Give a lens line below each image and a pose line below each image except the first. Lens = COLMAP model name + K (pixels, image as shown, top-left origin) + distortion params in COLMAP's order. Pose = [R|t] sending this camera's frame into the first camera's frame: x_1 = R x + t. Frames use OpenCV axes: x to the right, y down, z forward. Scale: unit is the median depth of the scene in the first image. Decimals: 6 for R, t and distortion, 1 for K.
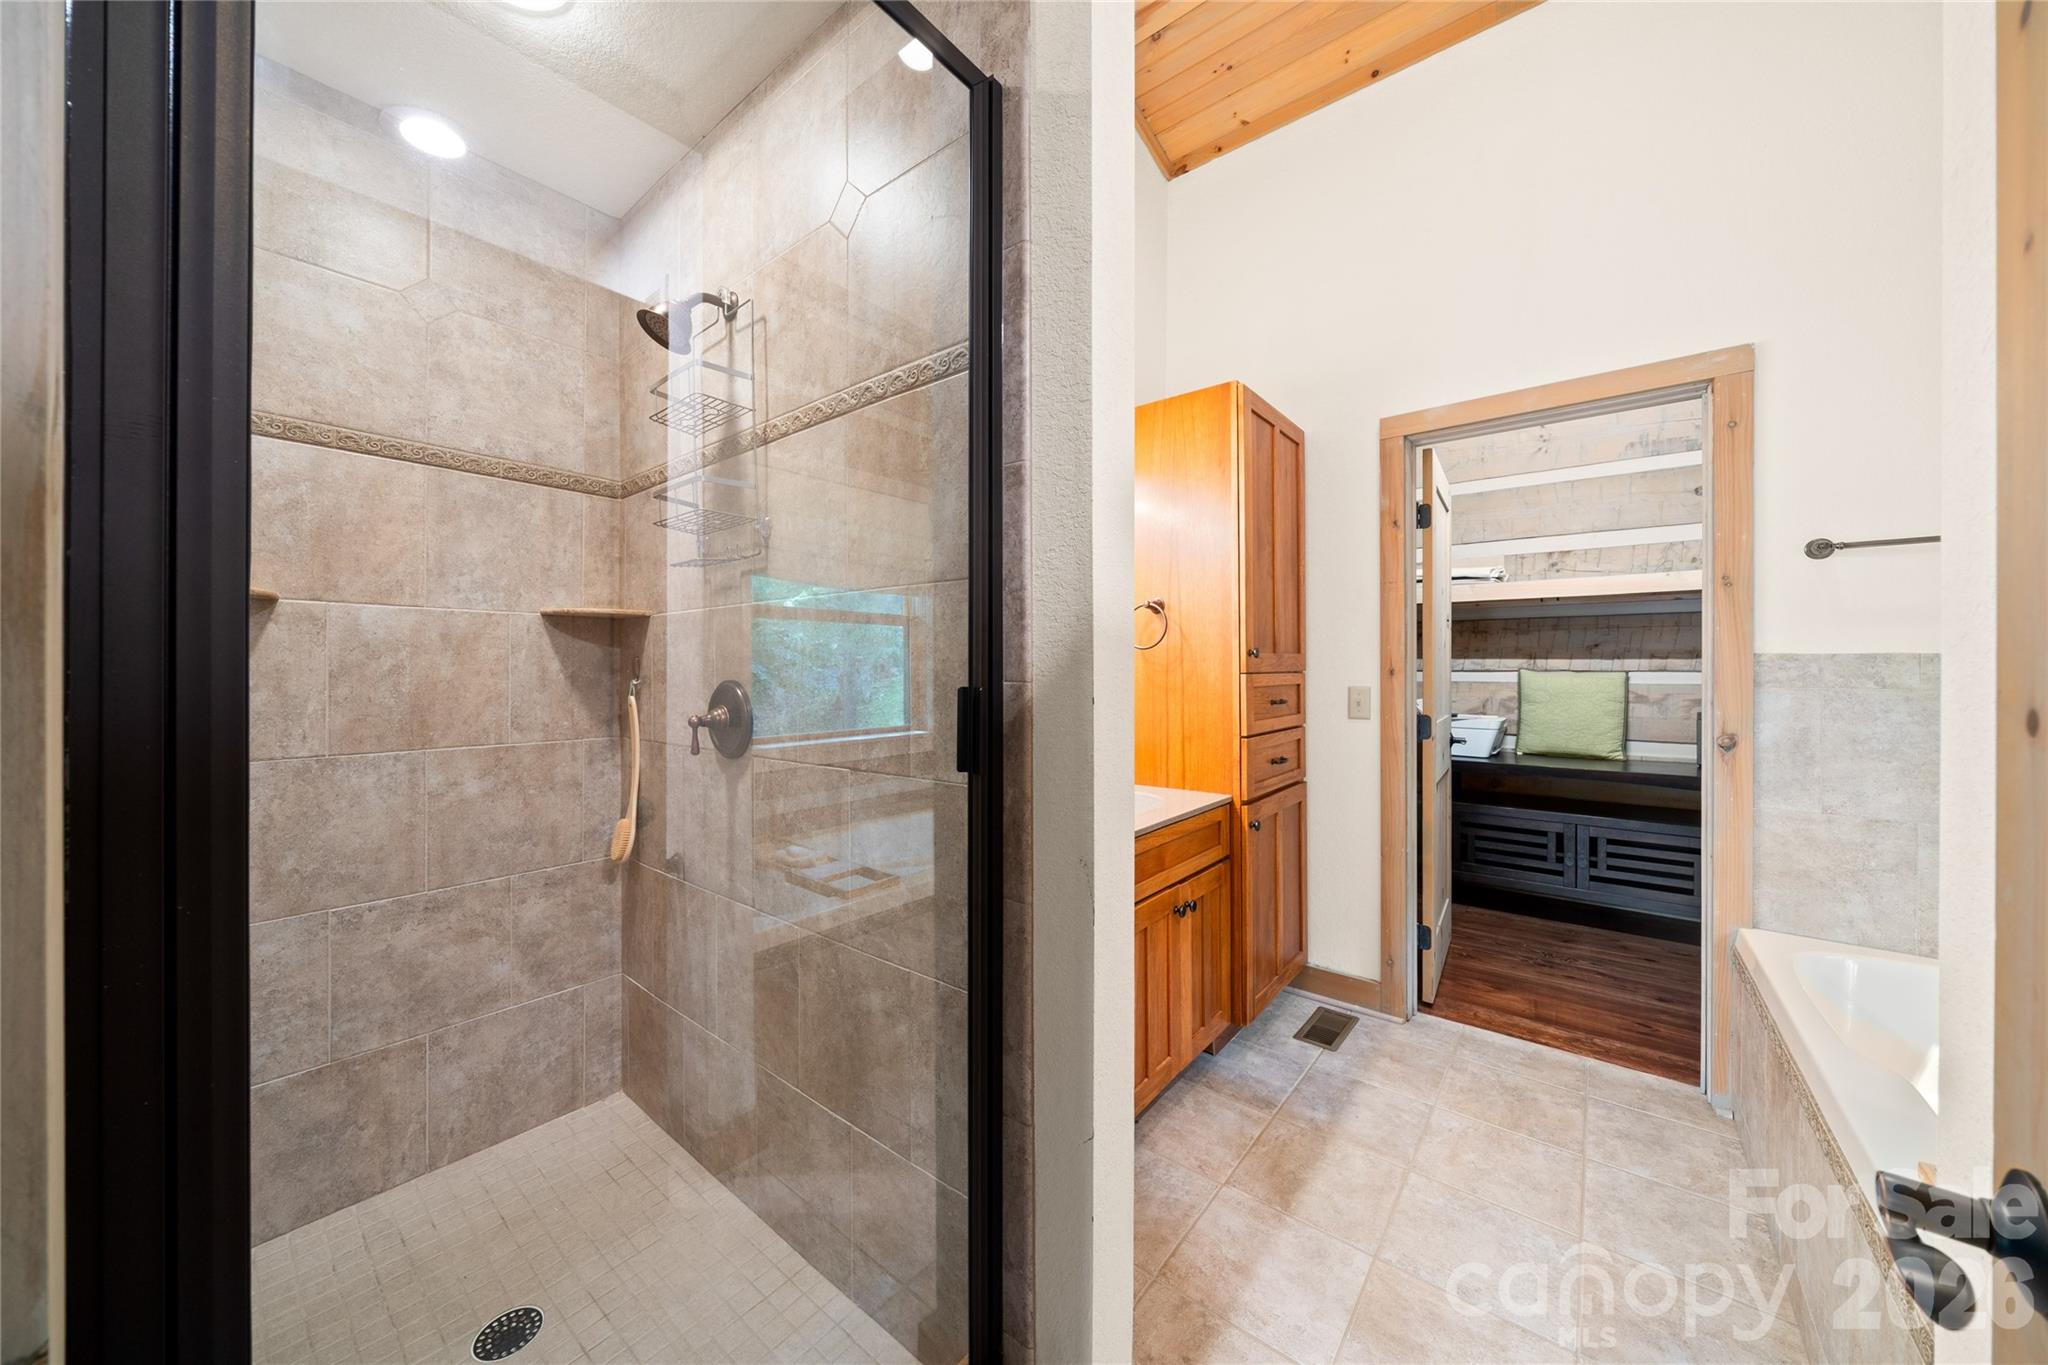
lens RADIAL K [[708.5, 0, 1021.8], [0, 708.5, 666.9], [0, 0, 1]] dist [-0.008048, 0.000384]
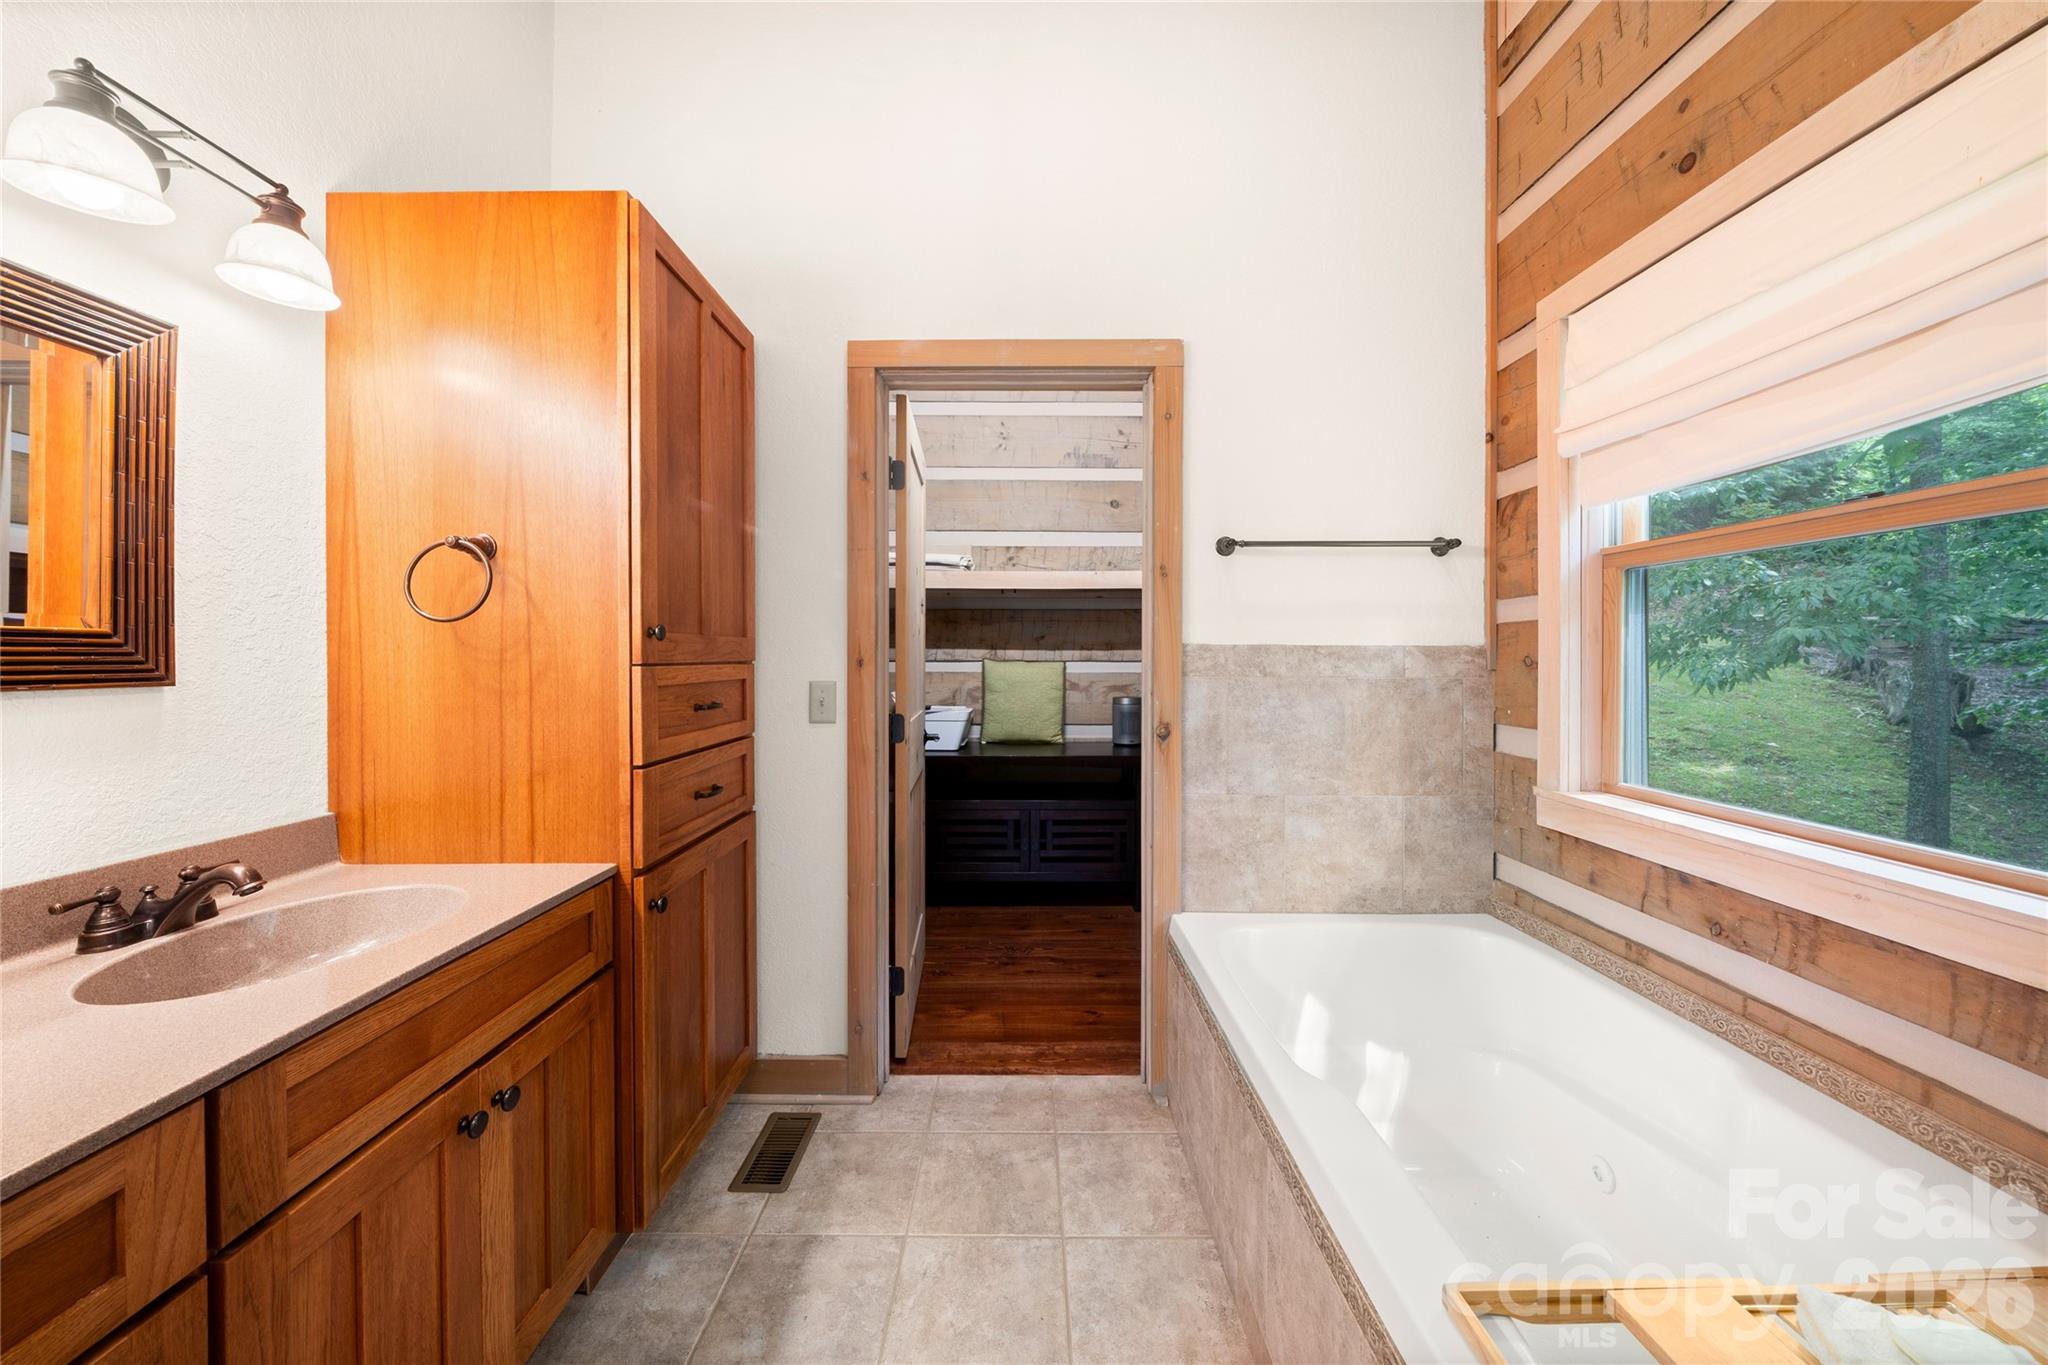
lens RADIAL K [[708.5, 0, 1012.2], [0, 708.5, 657.8], [0, 0, 1]] dist [-0.008048, 0.000384]
pose [[0.784720, 0.002000, 0.619847, 0.148819], [-0.002120, 0.999998, -0.000543, 0.001763], [-0.619847, -0.000888, 0.784722, 0.244883]]
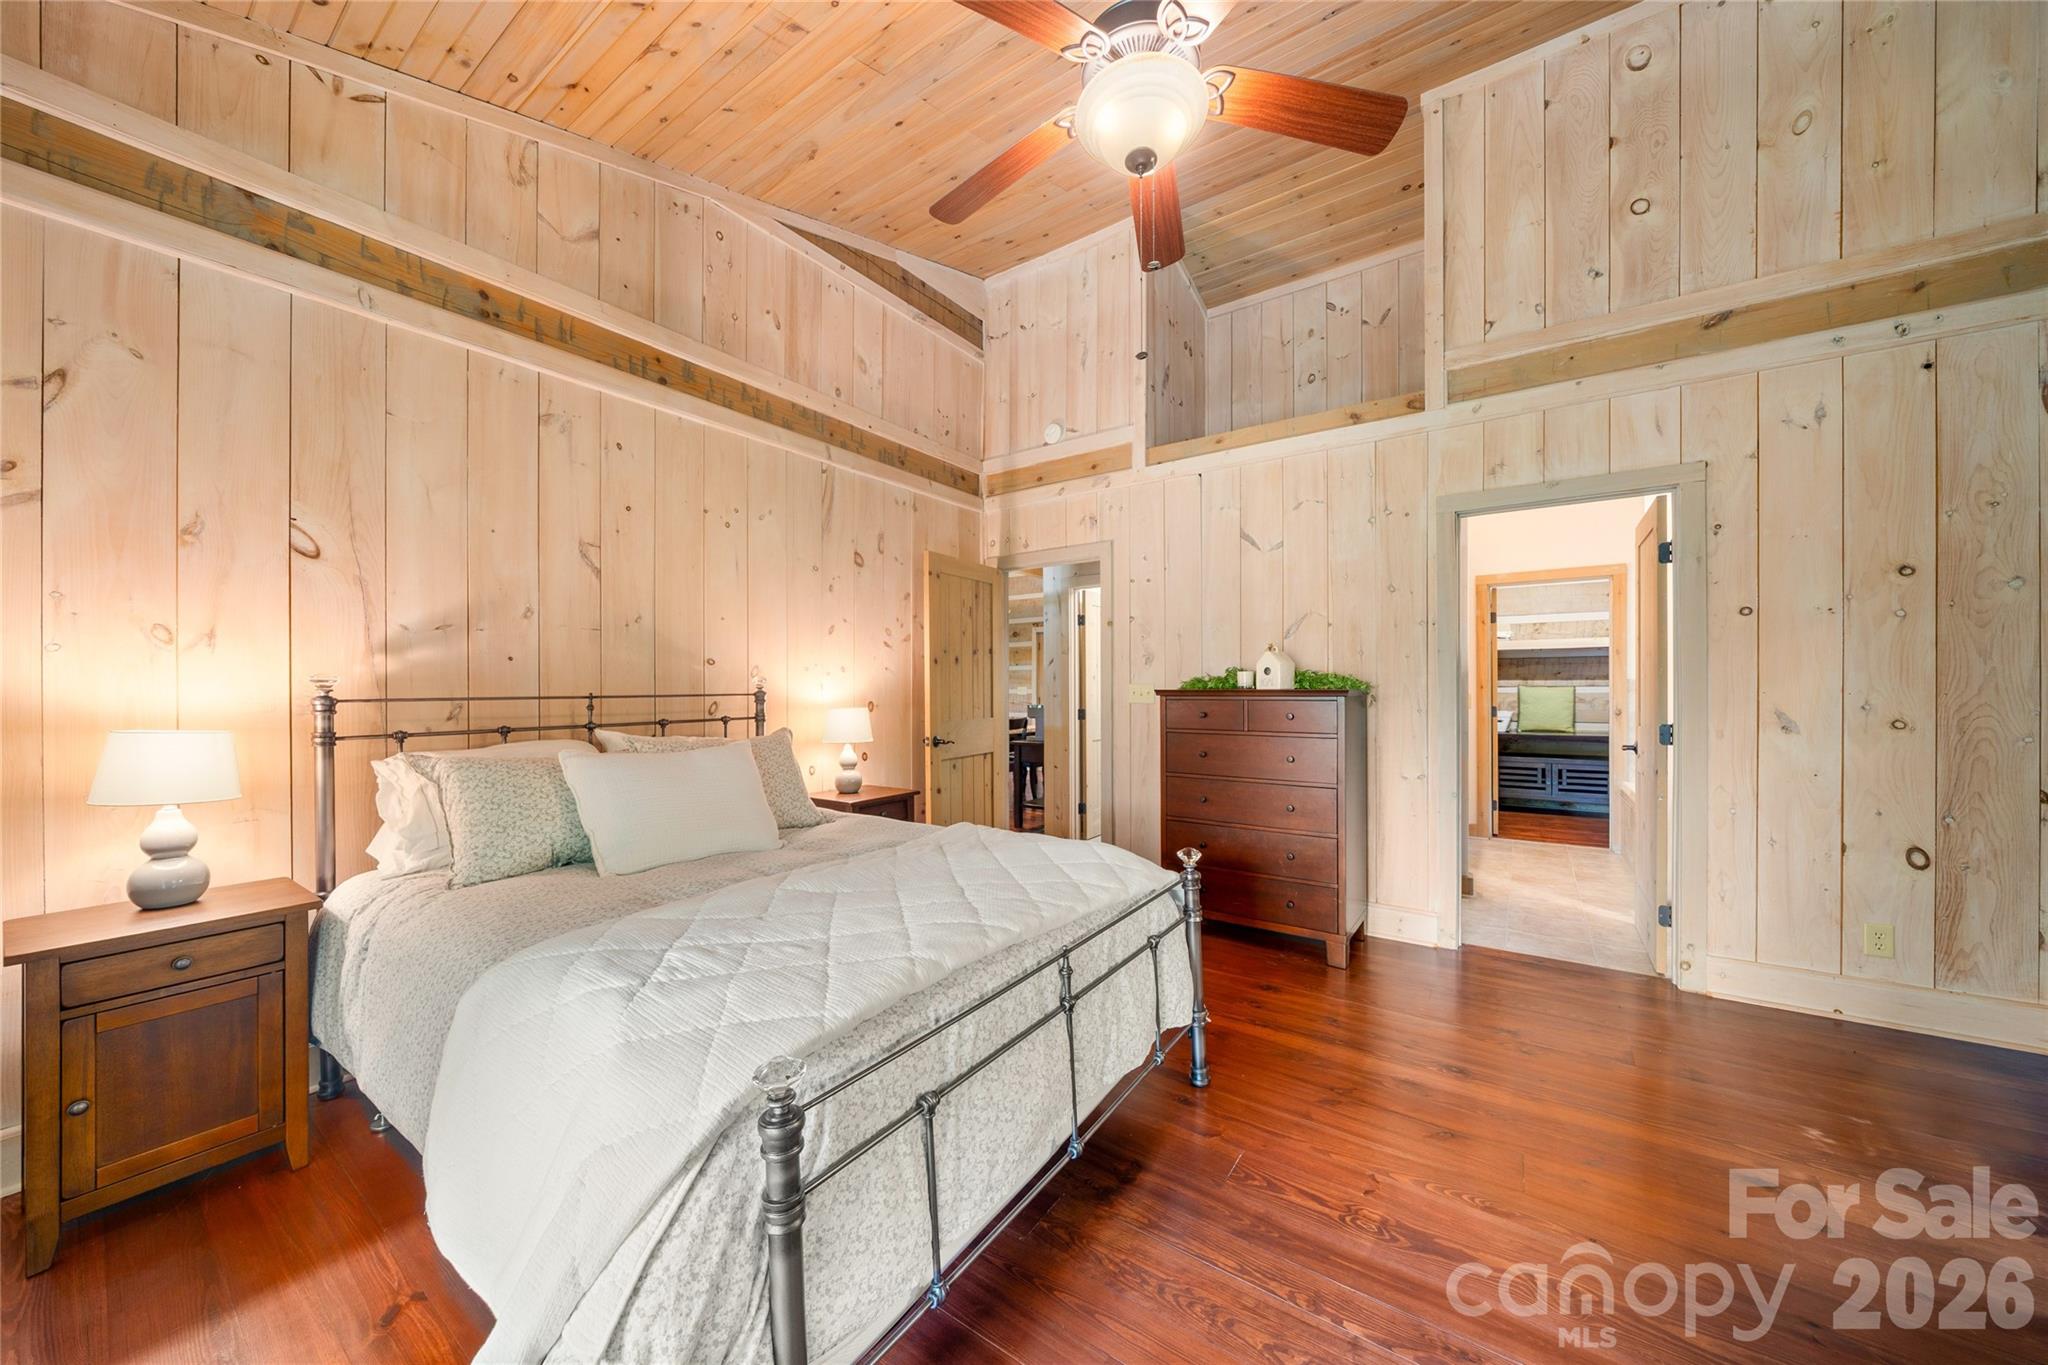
lens RADIAL K [[708.5, 0, 1024.3], [0, 708.5, 684.6], [0, 0, 1]] dist [-0.008048, 0.000384]
pose [[0.997629, -0.002649, 0.068768, -1.013629], [0.002904, 0.999989, -0.003606, 0.004595], [-0.068758, 0.003797, 0.997626, -1.074876]]
